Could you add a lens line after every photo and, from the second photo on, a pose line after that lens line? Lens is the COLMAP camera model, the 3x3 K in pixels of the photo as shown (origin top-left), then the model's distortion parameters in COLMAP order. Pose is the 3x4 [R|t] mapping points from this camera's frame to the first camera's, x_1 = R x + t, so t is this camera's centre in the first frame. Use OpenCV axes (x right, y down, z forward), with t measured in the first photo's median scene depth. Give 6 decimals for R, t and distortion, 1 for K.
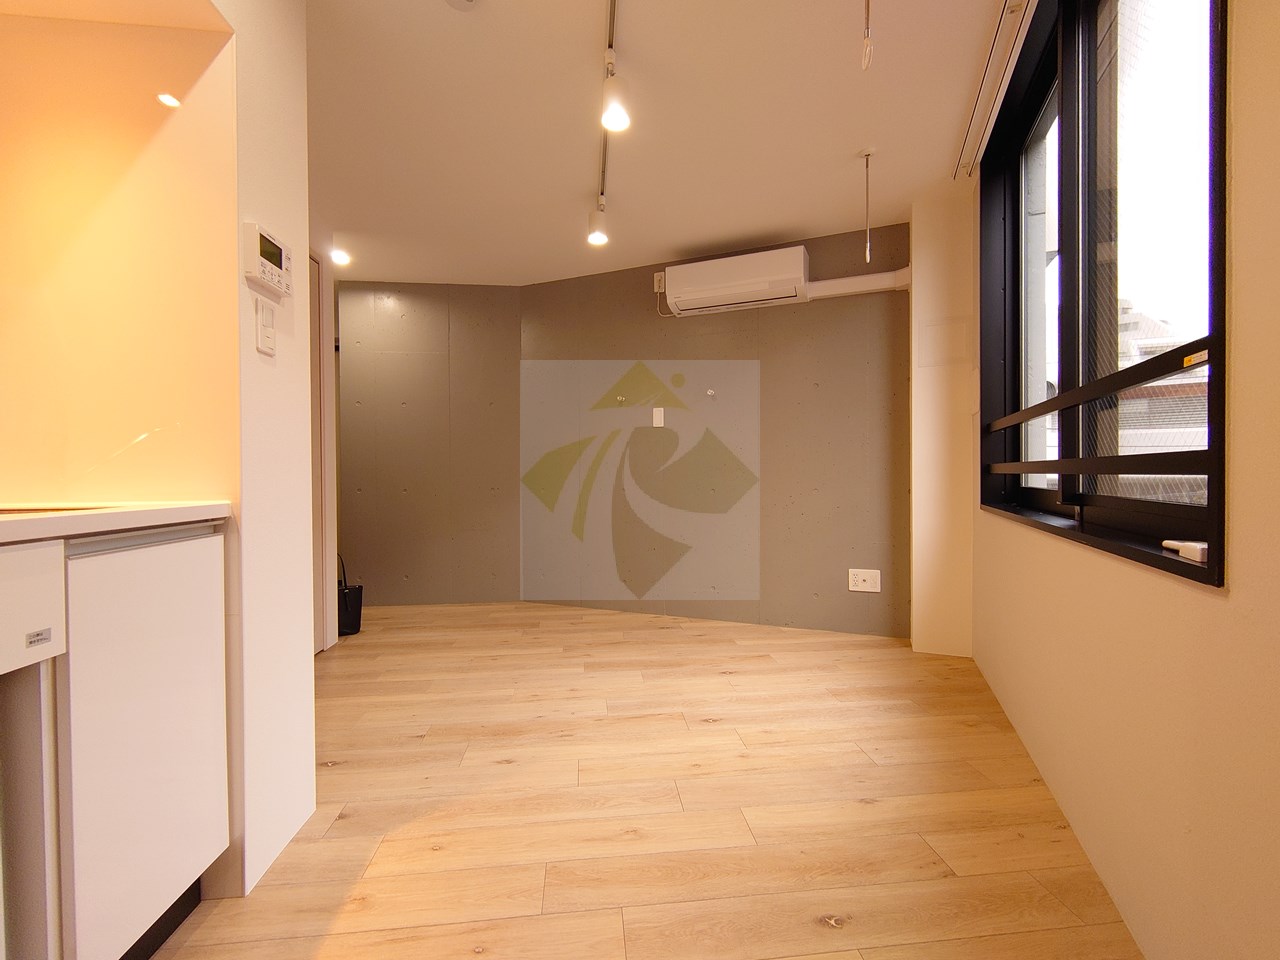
lens RADIAL K [[551.5, 0, 640.6], [0, 551.5, 477.7], [0, 0, 1]] dist [0.002274, -0.000574]
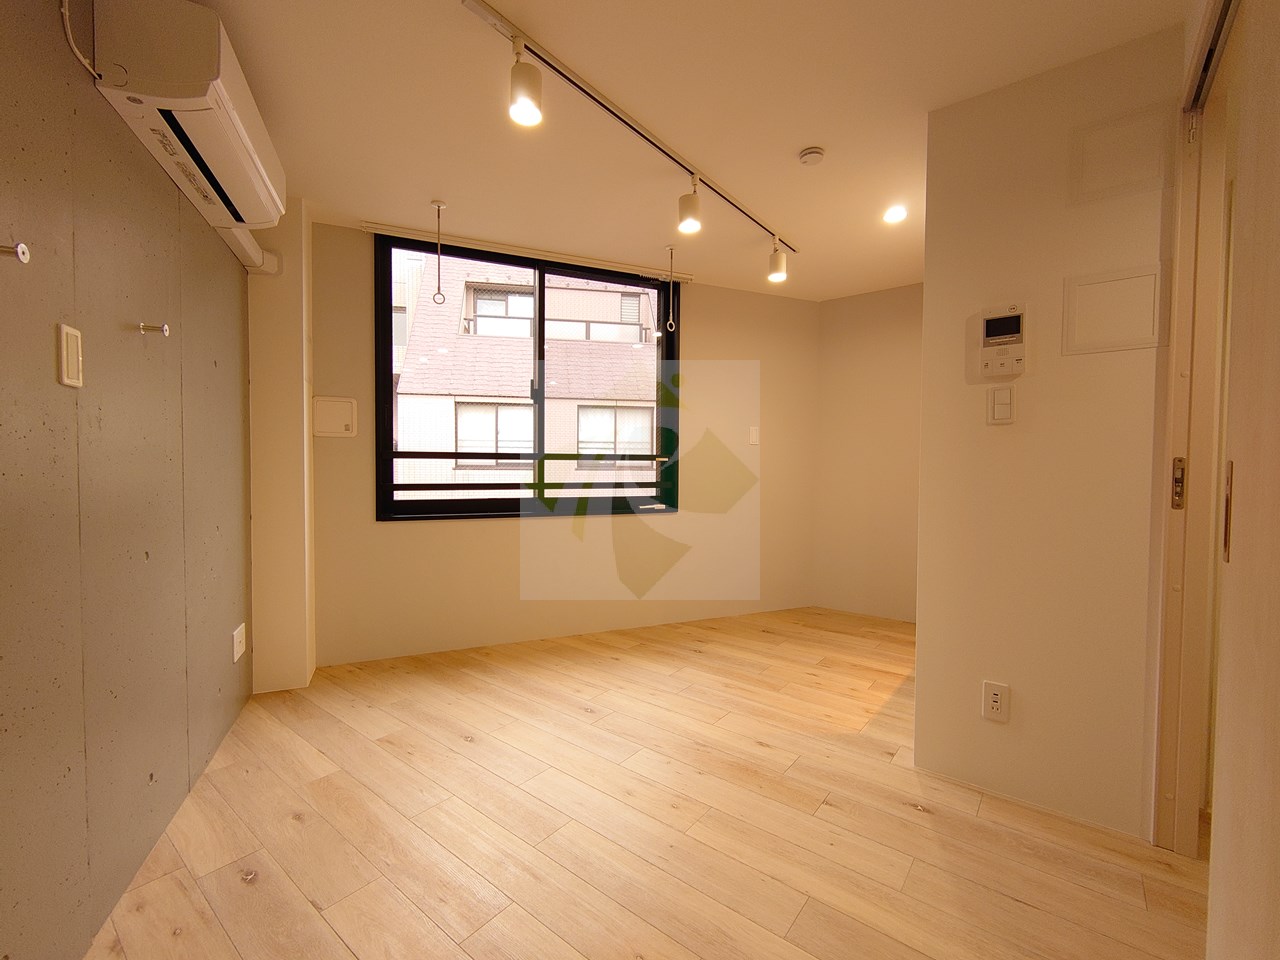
lens RADIAL K [[551.5, 0, 638.2], [0, 551.5, 482.0], [0, 0, 1]] dist [0.002274, -0.000574]
pose [[-0.716089, -0.018254, 0.697770, -0.839523], [0.003366, 0.999556, 0.029604, -0.085388], [-0.698001, 0.023548, -0.715710, 1.949492]]
